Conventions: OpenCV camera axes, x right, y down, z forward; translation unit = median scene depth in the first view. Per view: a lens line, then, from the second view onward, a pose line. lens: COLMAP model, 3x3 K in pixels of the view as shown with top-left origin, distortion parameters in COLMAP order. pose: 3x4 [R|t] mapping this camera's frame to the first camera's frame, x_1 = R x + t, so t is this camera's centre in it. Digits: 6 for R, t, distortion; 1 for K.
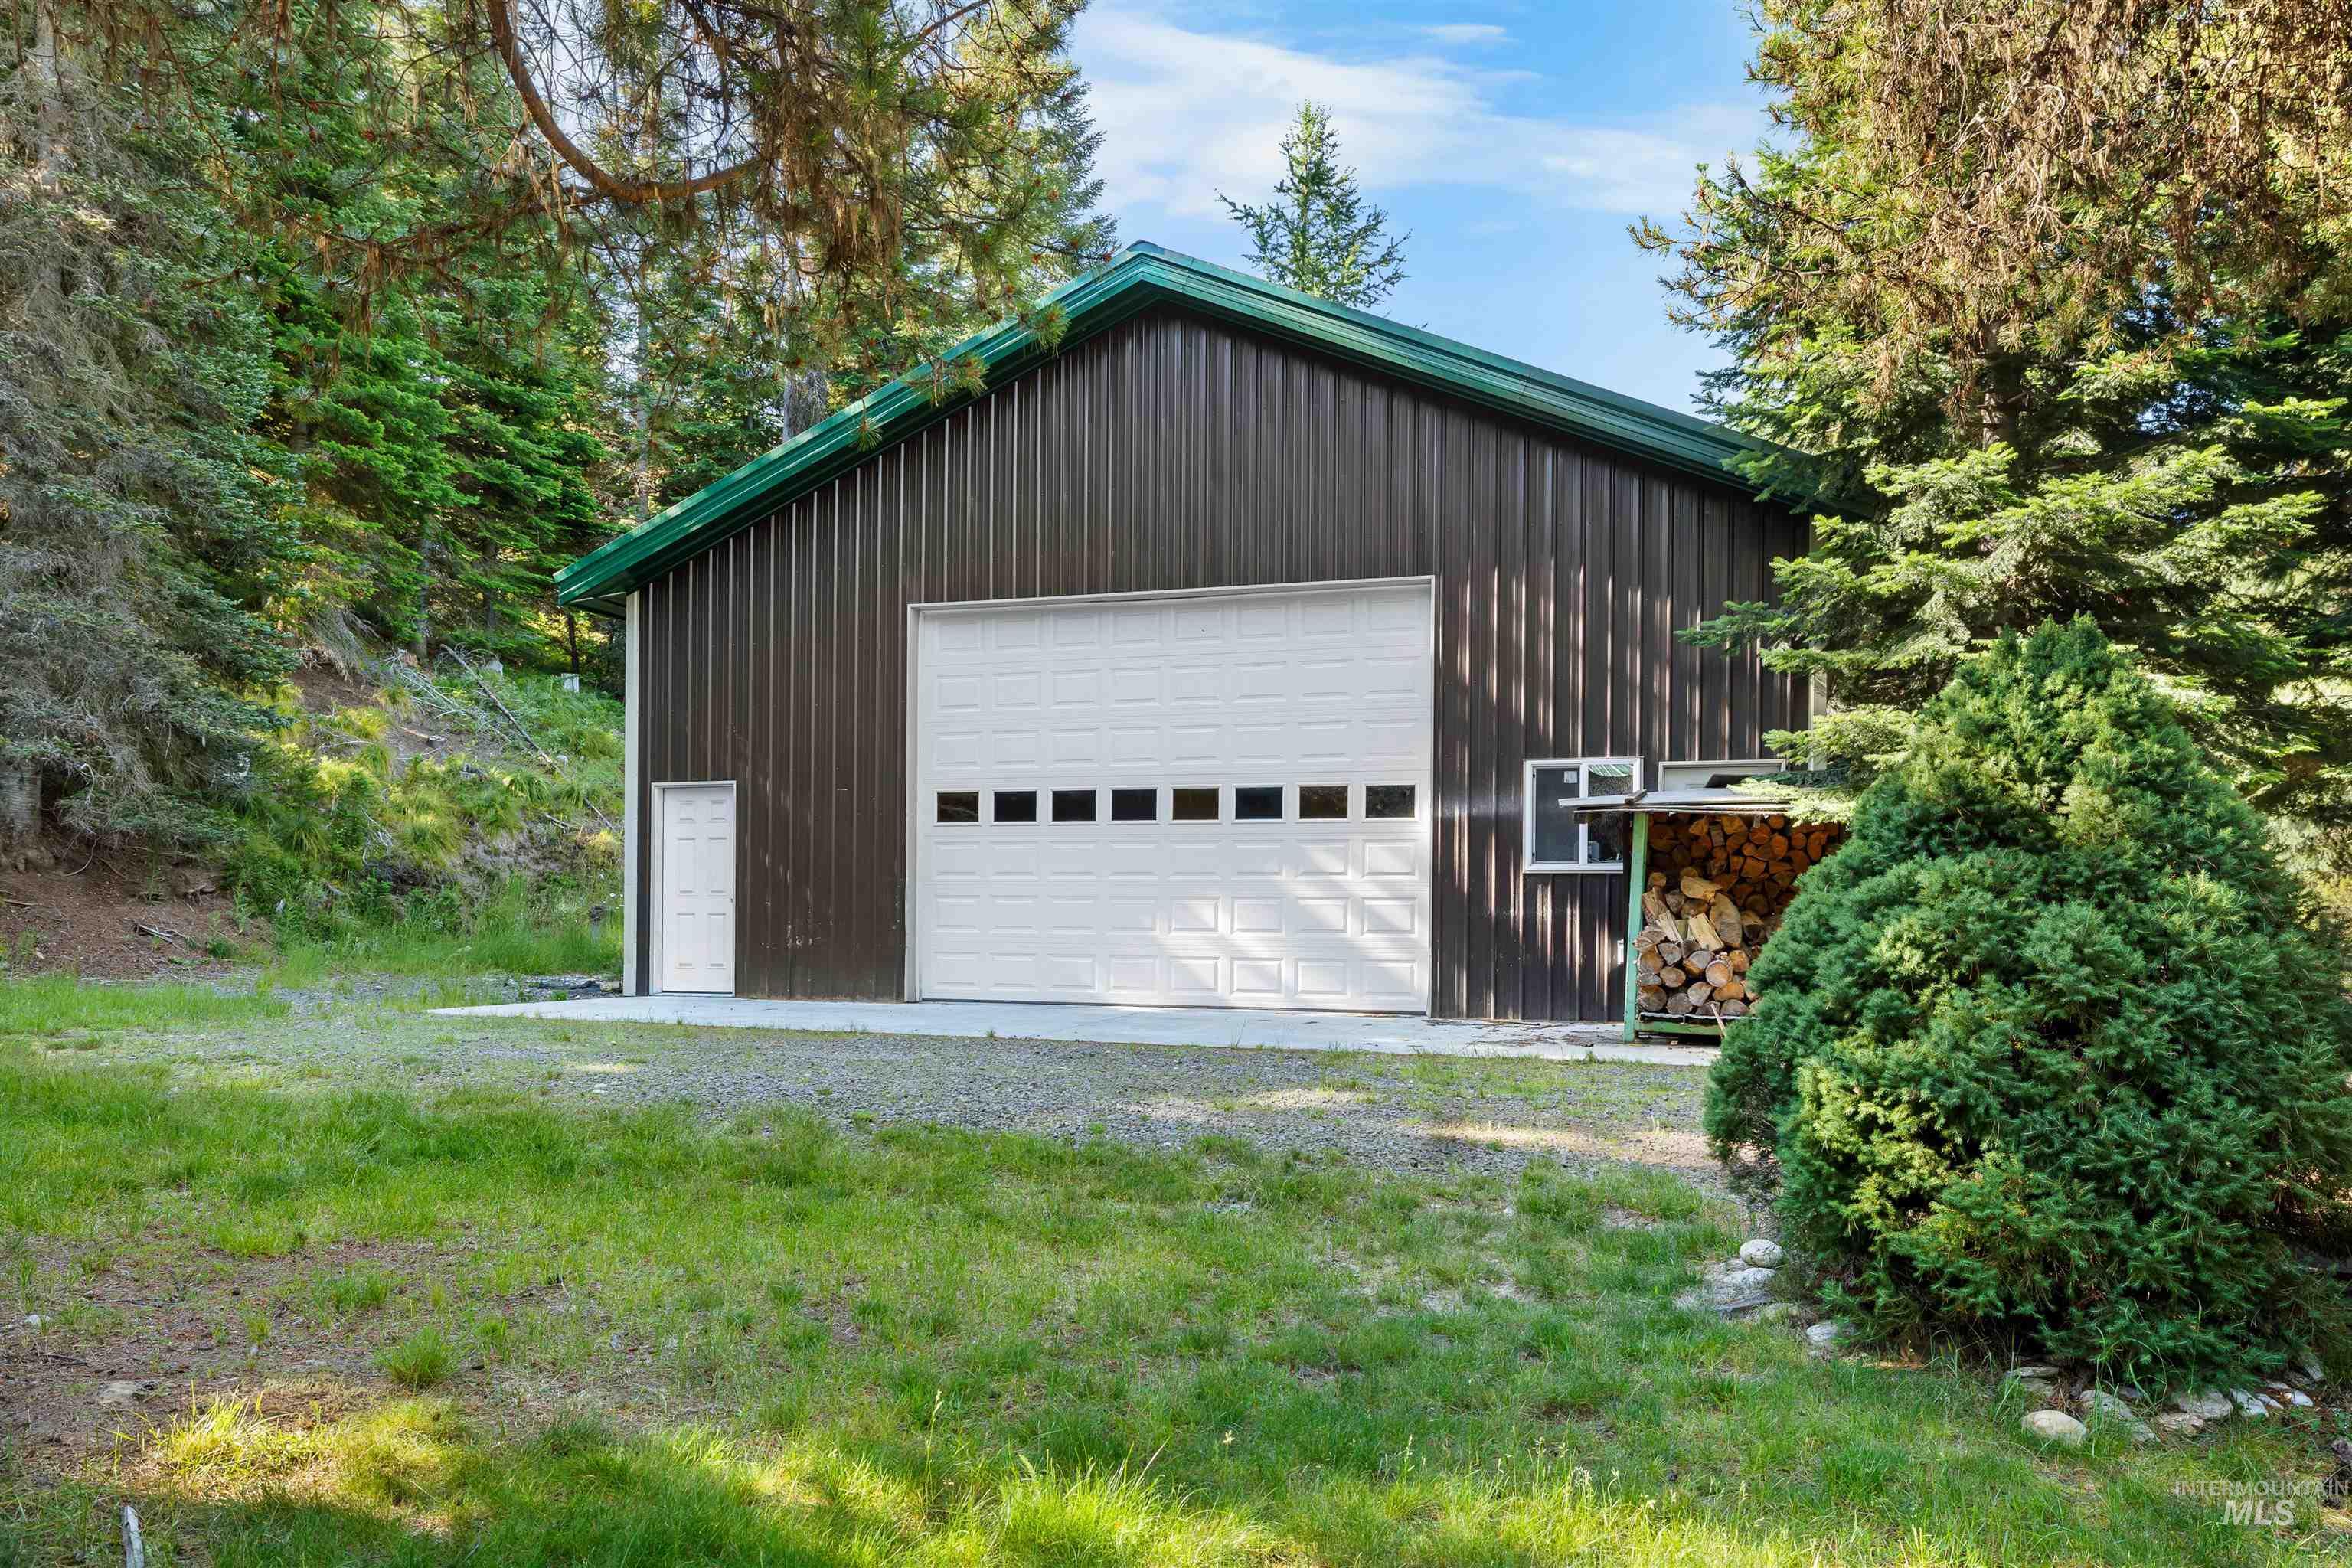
lens RADIAL K [[1717.1, 0, 1176.5], [0, 1717.1, 791.6], [0, 0, 1]] dist [-0.006136, 0.000746]
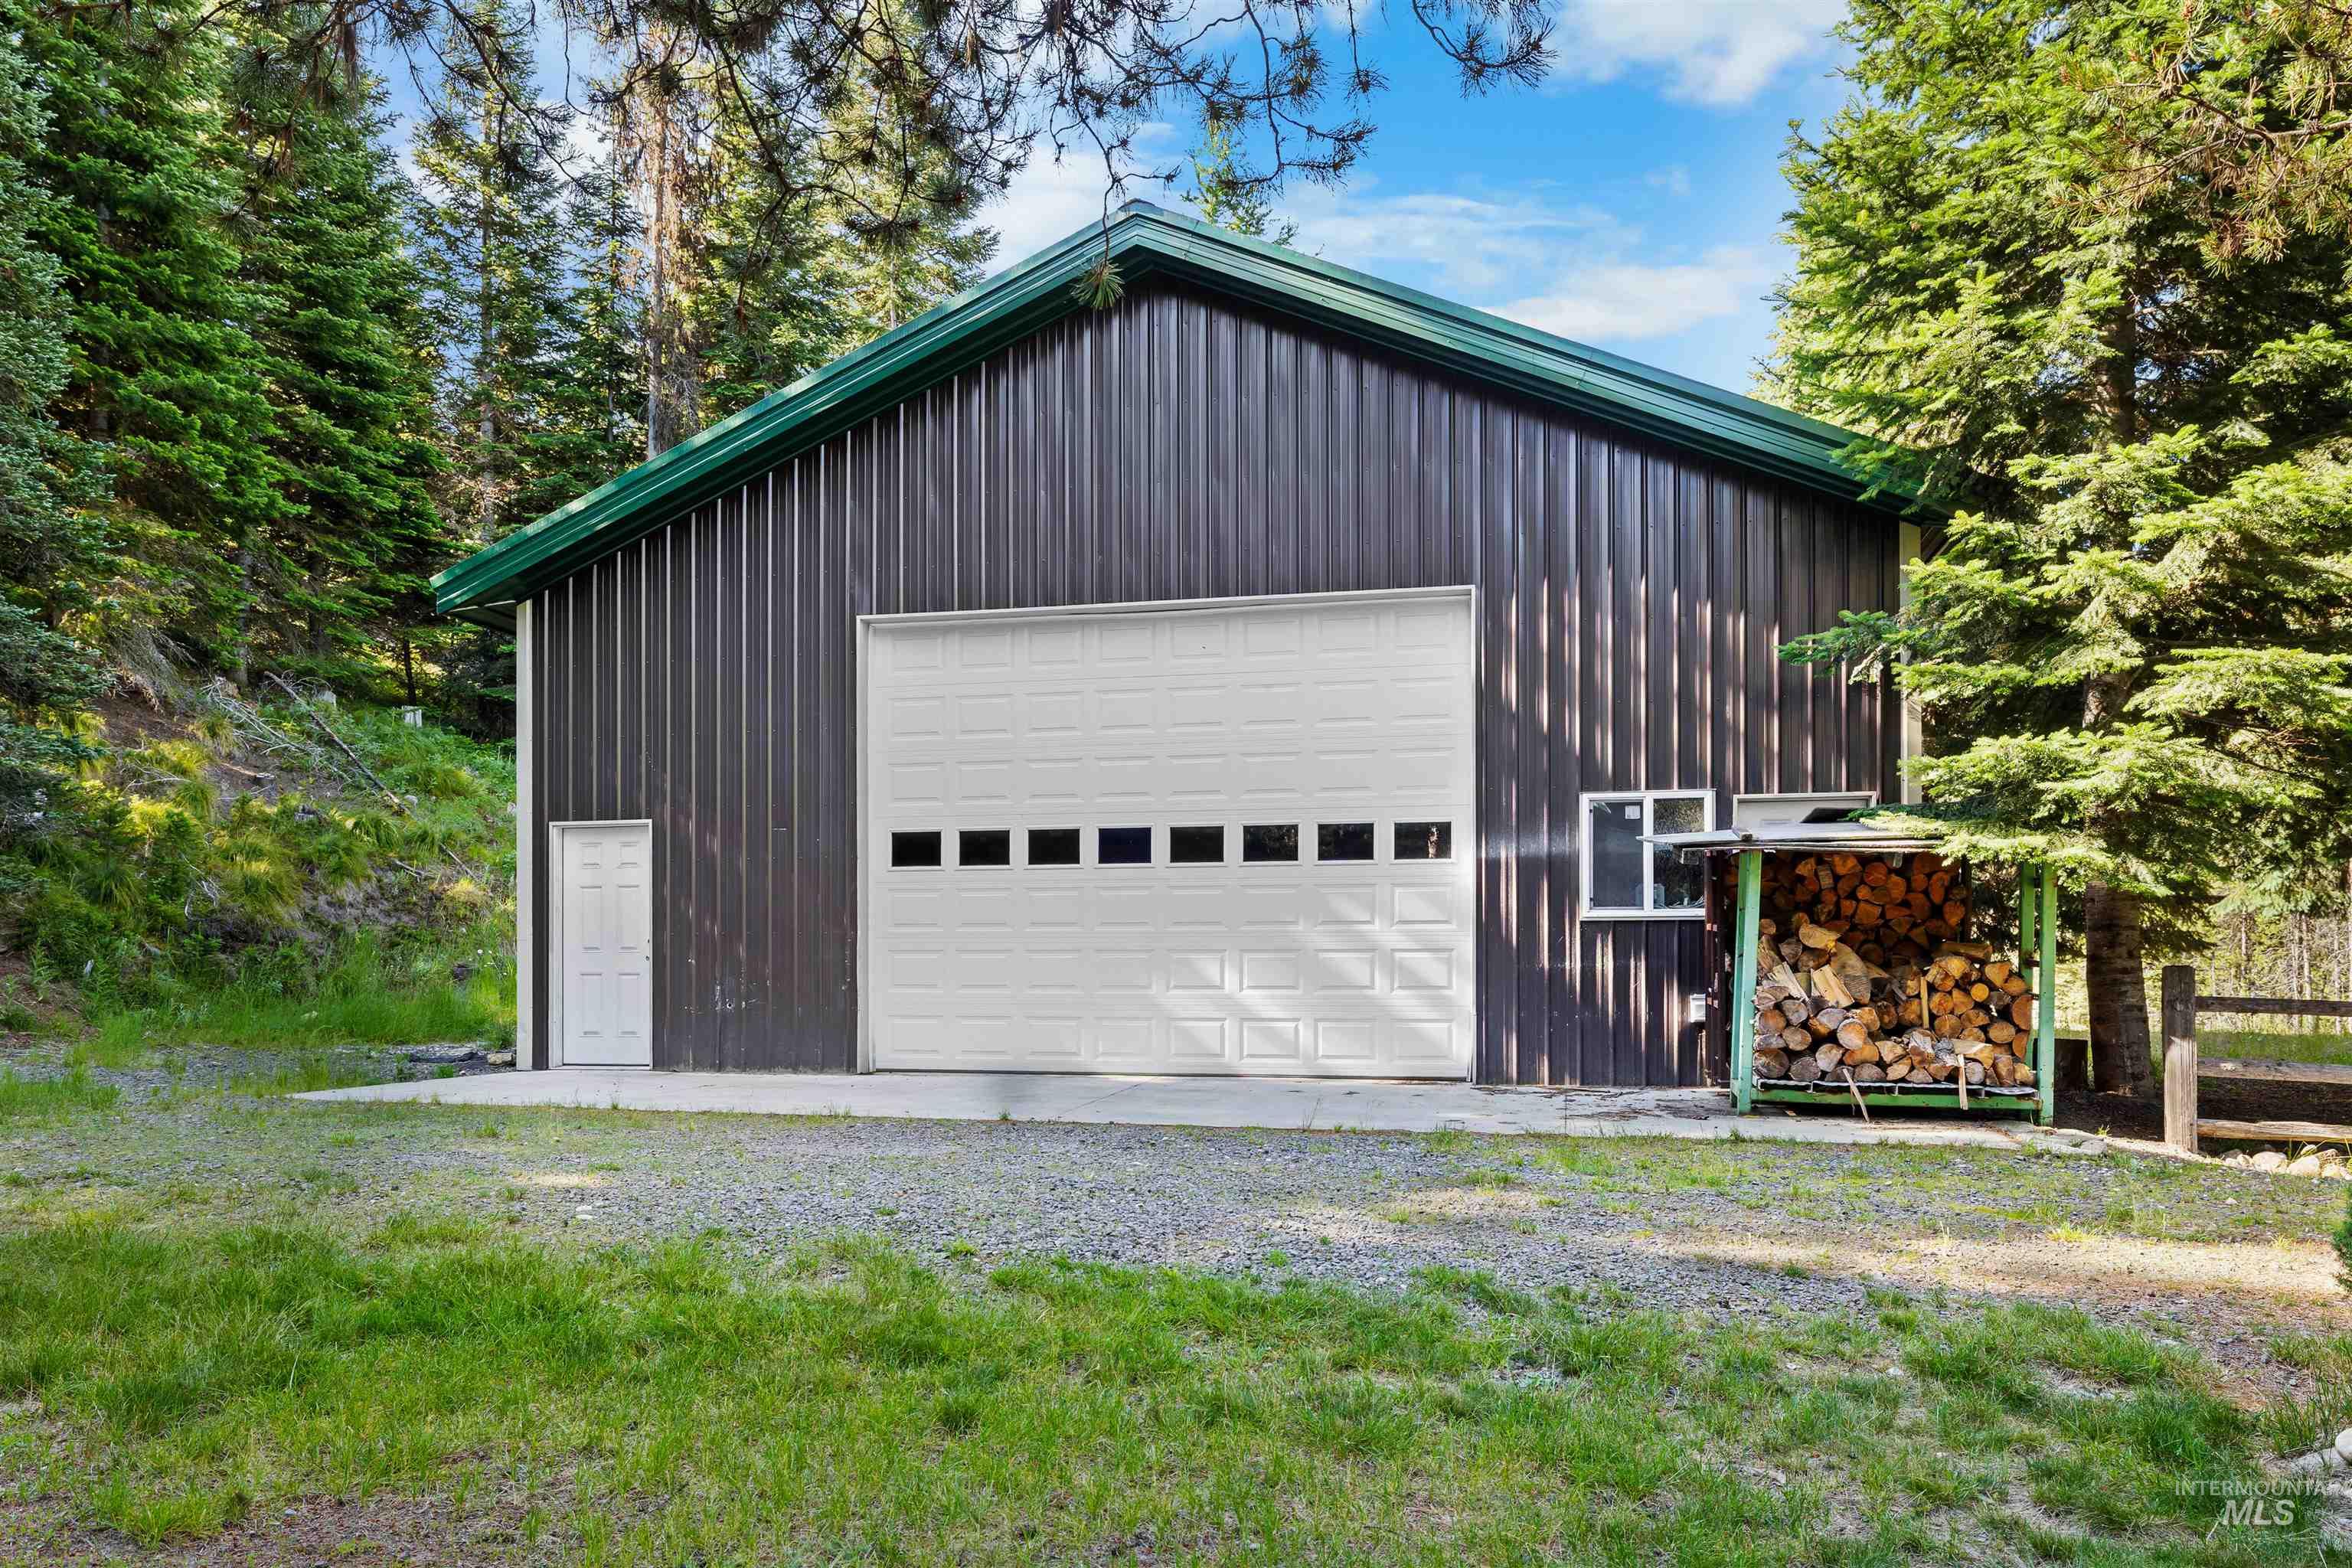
lens RADIAL K [[1717.1, 0, 1171.2], [0, 1717.1, 848.5], [0, 0, 1]] dist [-0.006136, 0.000746]
pose [[0.995374, -0.002581, 0.096043, -0.087820], [0.002077, 0.999984, 0.005350, 0.004644], [-0.096056, -0.005126, 0.995363, 0.128051]]
